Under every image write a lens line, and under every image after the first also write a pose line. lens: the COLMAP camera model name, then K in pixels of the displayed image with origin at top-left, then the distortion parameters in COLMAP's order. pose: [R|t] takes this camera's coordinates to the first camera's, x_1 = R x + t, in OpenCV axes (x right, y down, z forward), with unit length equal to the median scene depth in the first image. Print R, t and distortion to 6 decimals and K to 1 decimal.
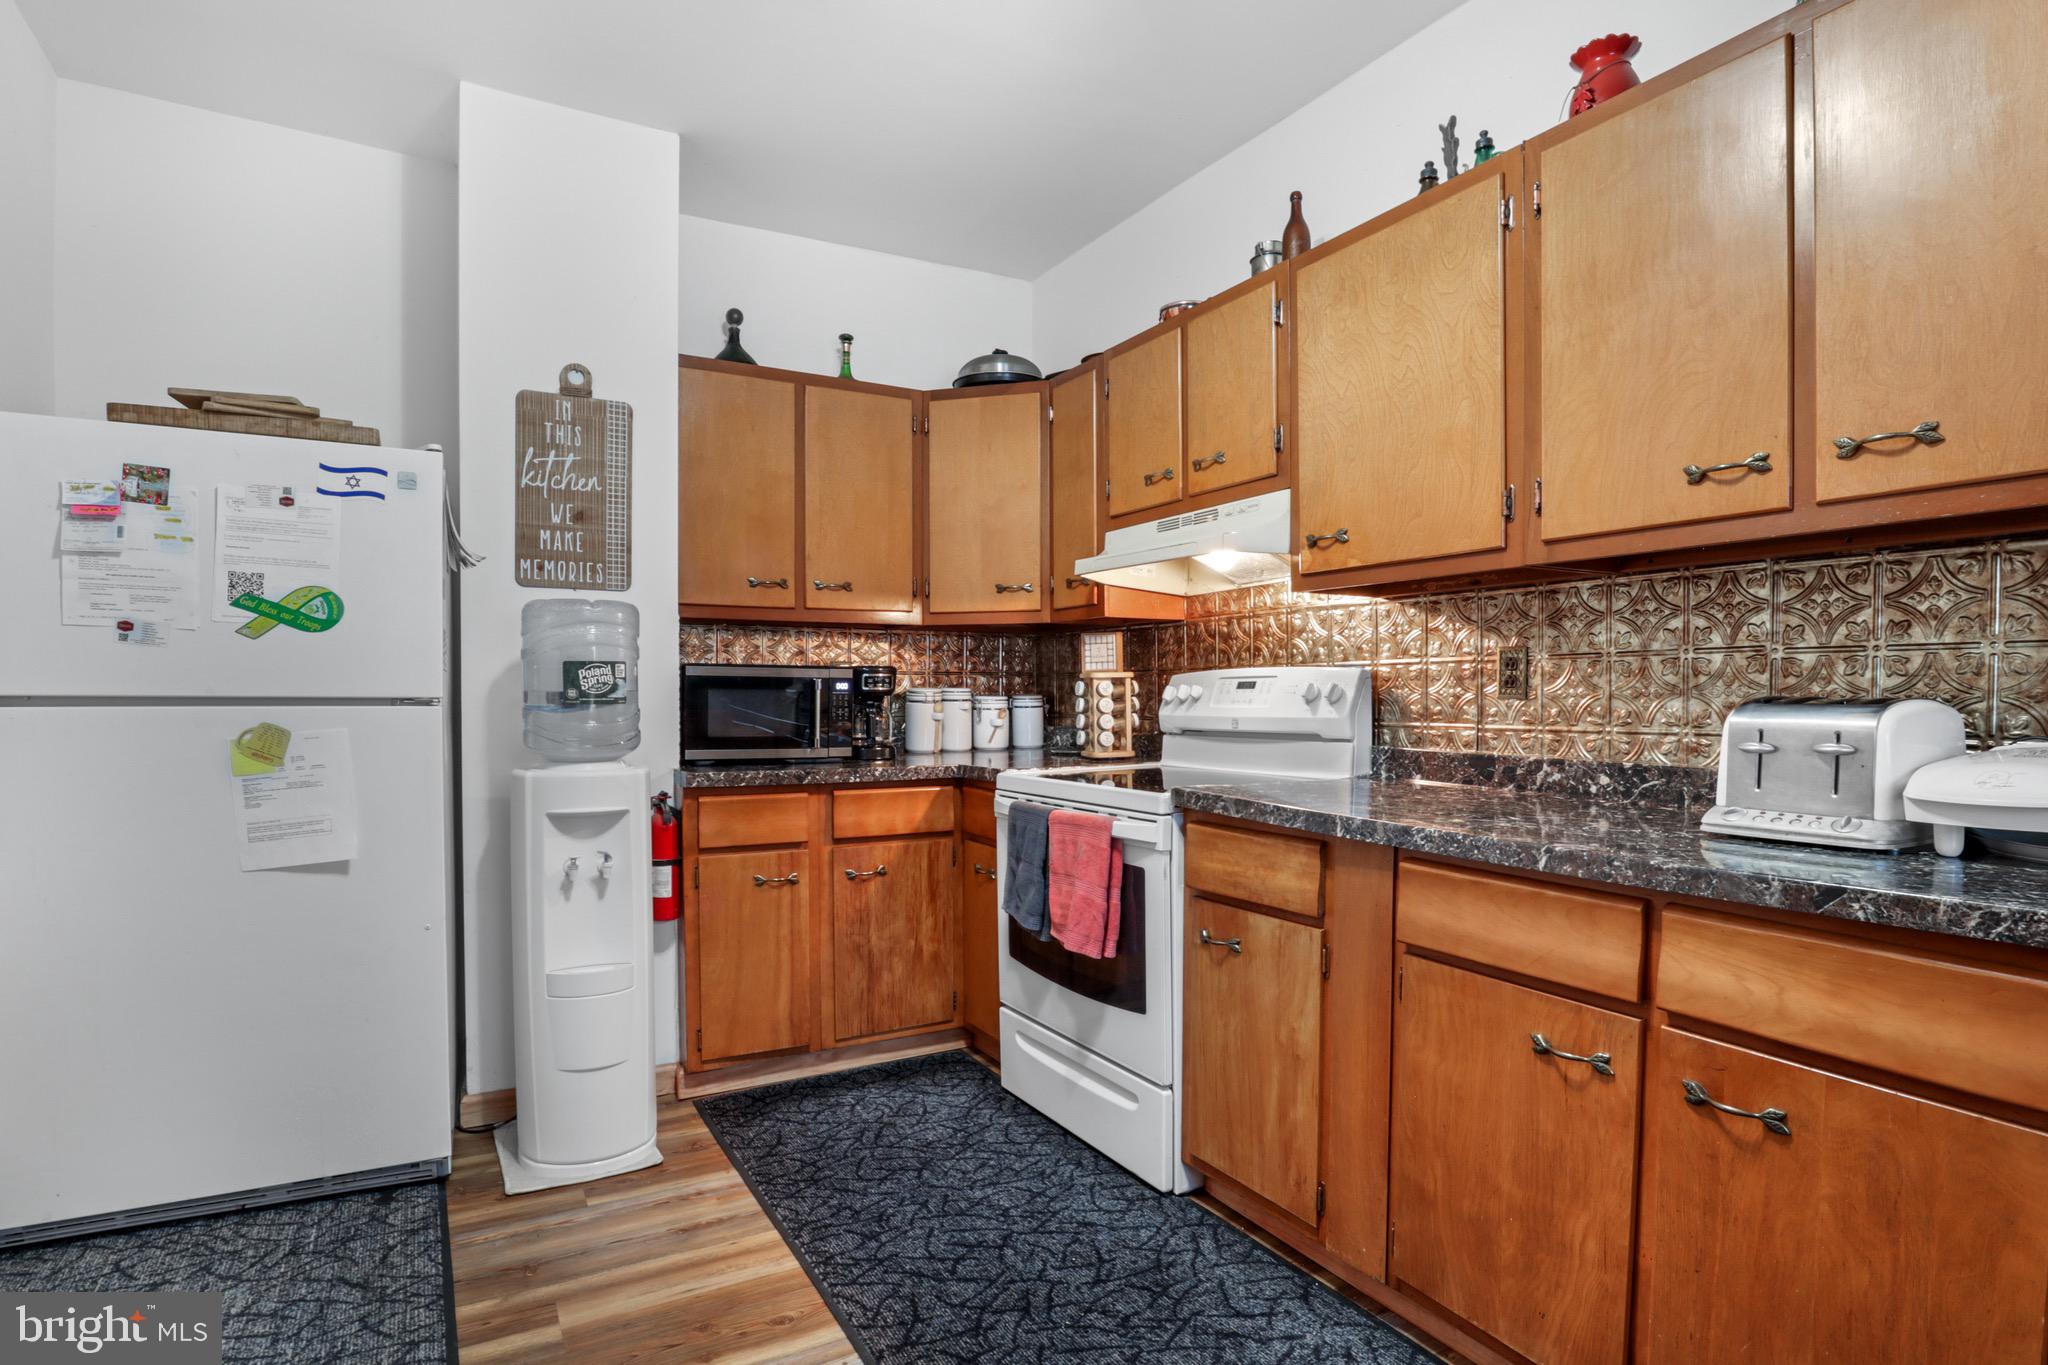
lens RADIAL K [[1076.2, 0, 1025.5], [0, 1076.2, 712.6], [0, 0, 1]] dist [-0.019928, 0.003023]
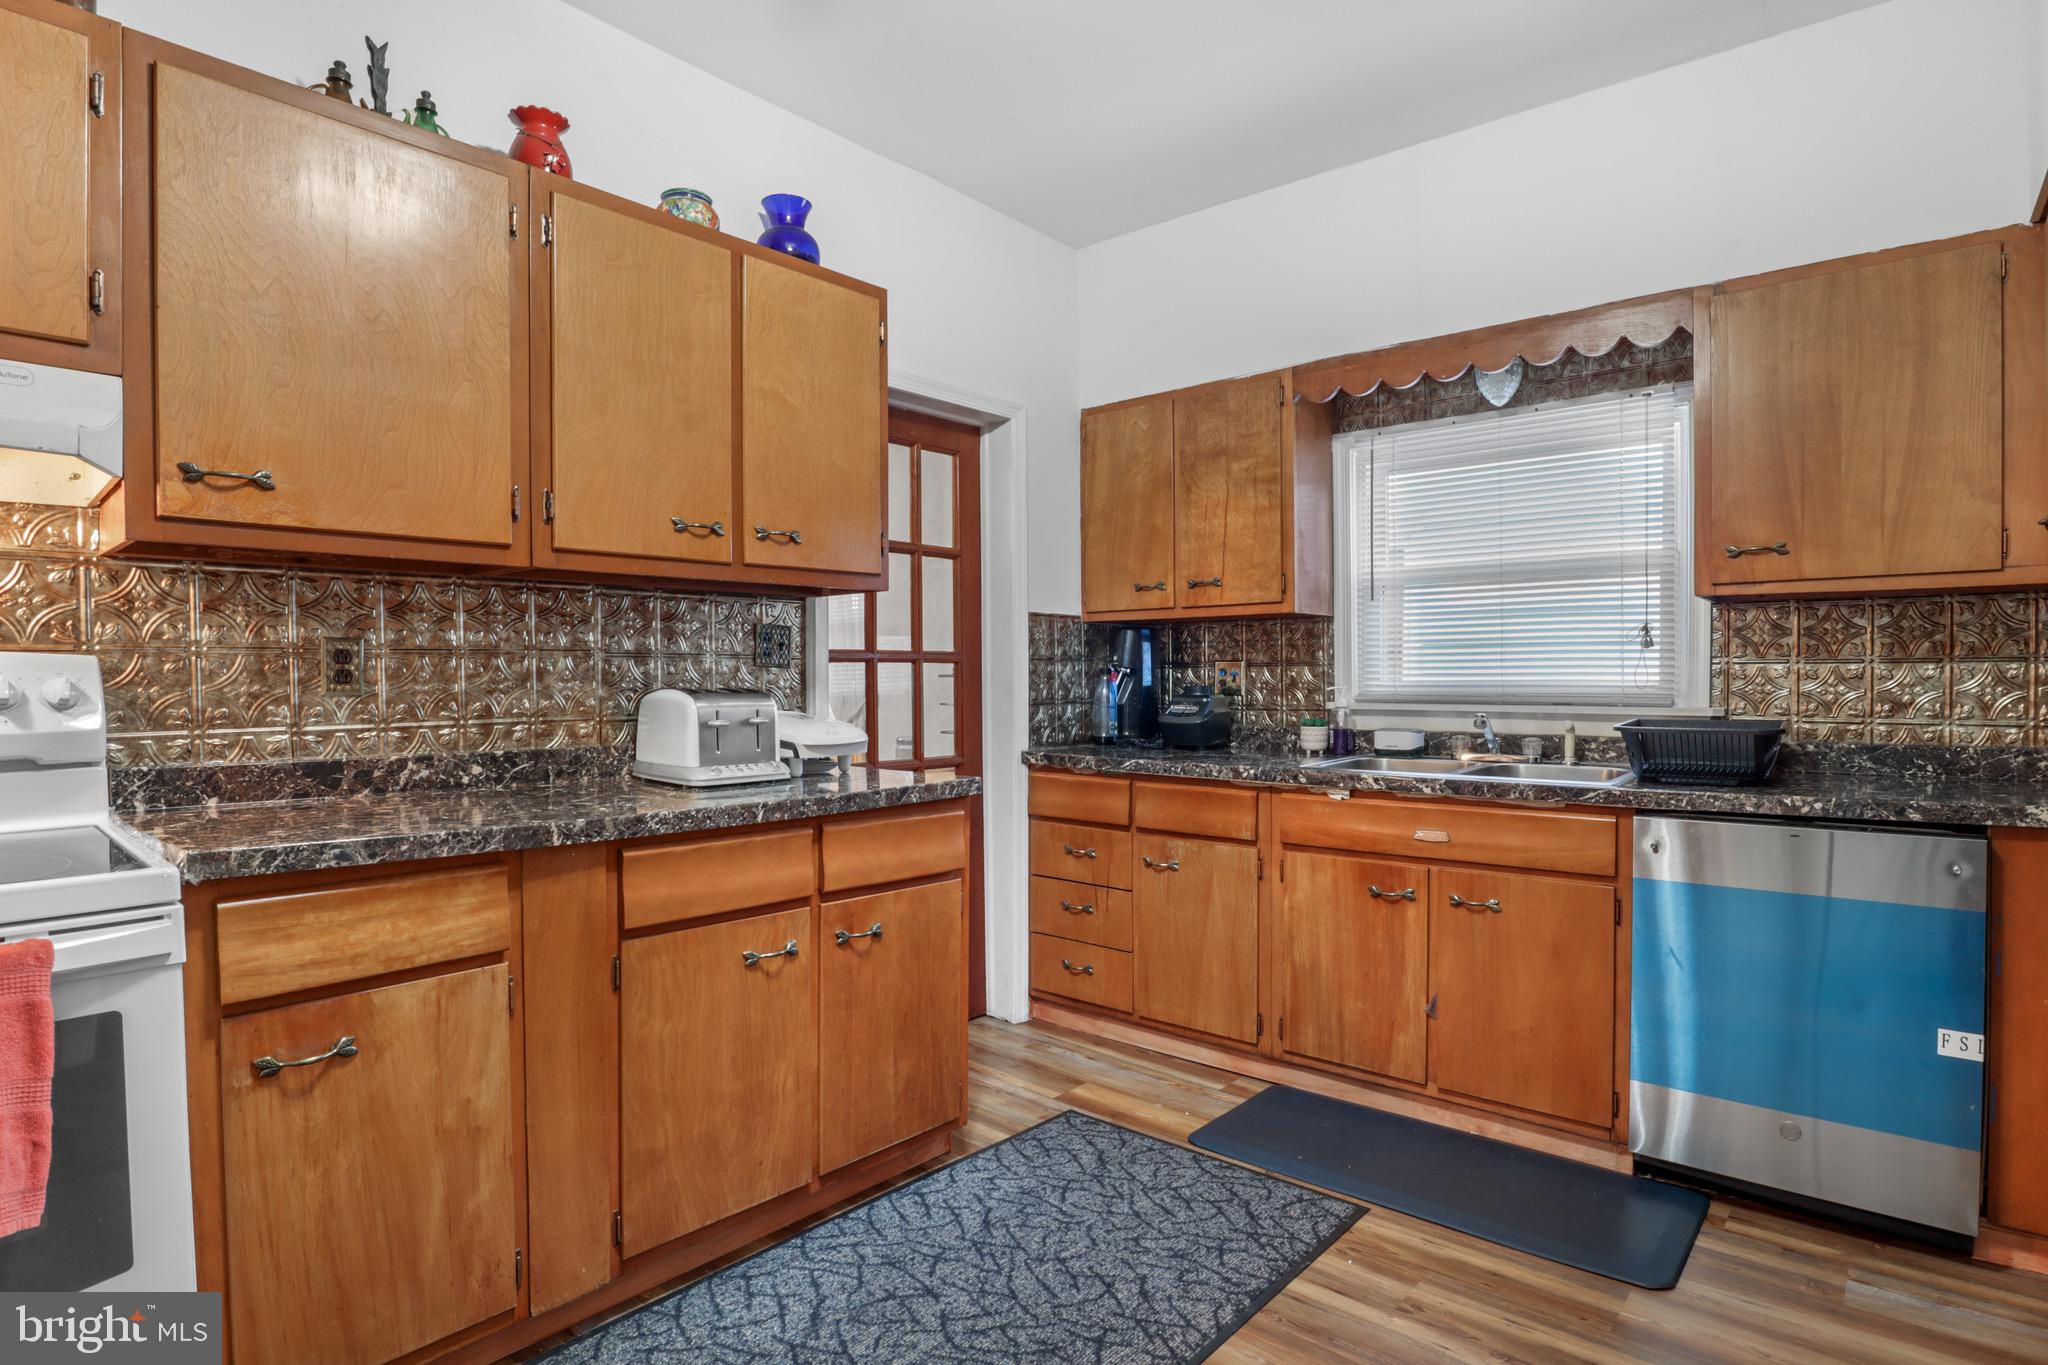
lens RADIAL K [[1076.2, 0, 1022.7], [0, 1076.2, 686.9], [0, 0, 1]] dist [-0.019928, 0.003023]
pose [[-0.340261, -0.006649, 0.940307, -0.920925], [0.023064, 0.999615, 0.015414, -0.033312], [-0.940048, 0.026932, -0.339977, 1.214879]]
